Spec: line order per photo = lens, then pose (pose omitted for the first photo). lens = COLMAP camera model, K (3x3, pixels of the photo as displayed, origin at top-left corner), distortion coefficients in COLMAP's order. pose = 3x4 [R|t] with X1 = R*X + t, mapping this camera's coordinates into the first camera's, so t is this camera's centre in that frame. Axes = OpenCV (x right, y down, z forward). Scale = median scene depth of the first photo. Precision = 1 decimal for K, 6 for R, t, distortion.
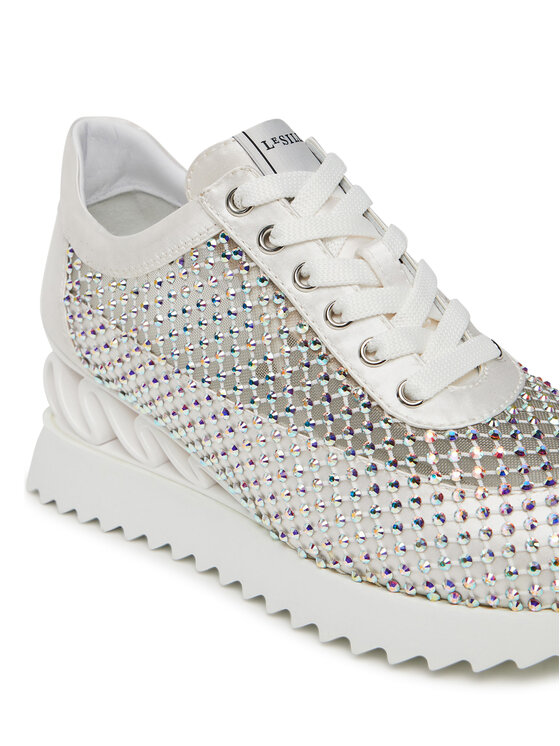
lens RADIAL K [[1432.3, 0, 280.0], [0, 1432.3, 373.0], [0, 0, 1]] dist [-0.108144, -0.004703]
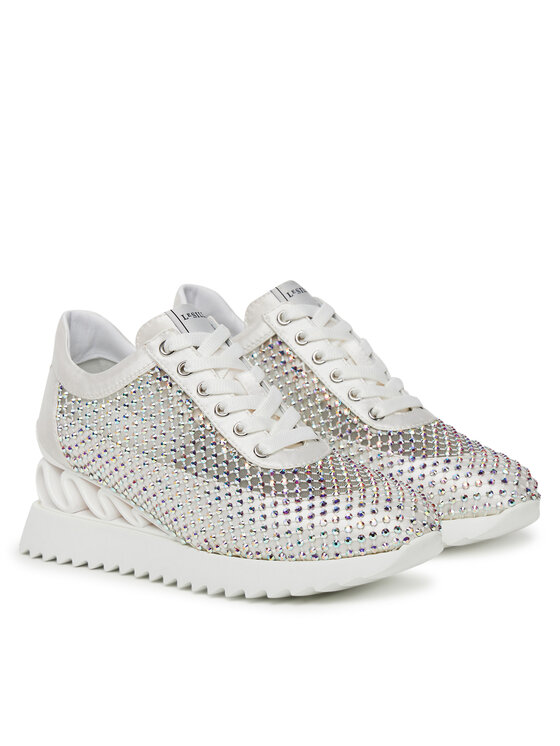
lens RADIAL K [[2192.6, 0, 280.0], [0, 2192.6, 373.0], [0, 0, 1]] dist [-0.051588, -0.588265]
pose [[0.999543, 0.017455, 0.024681, 0.043443], [-0.011527, 0.974835, -0.222628, 0.502384], [-0.027946, 0.222242, 0.974591, -1.596590]]
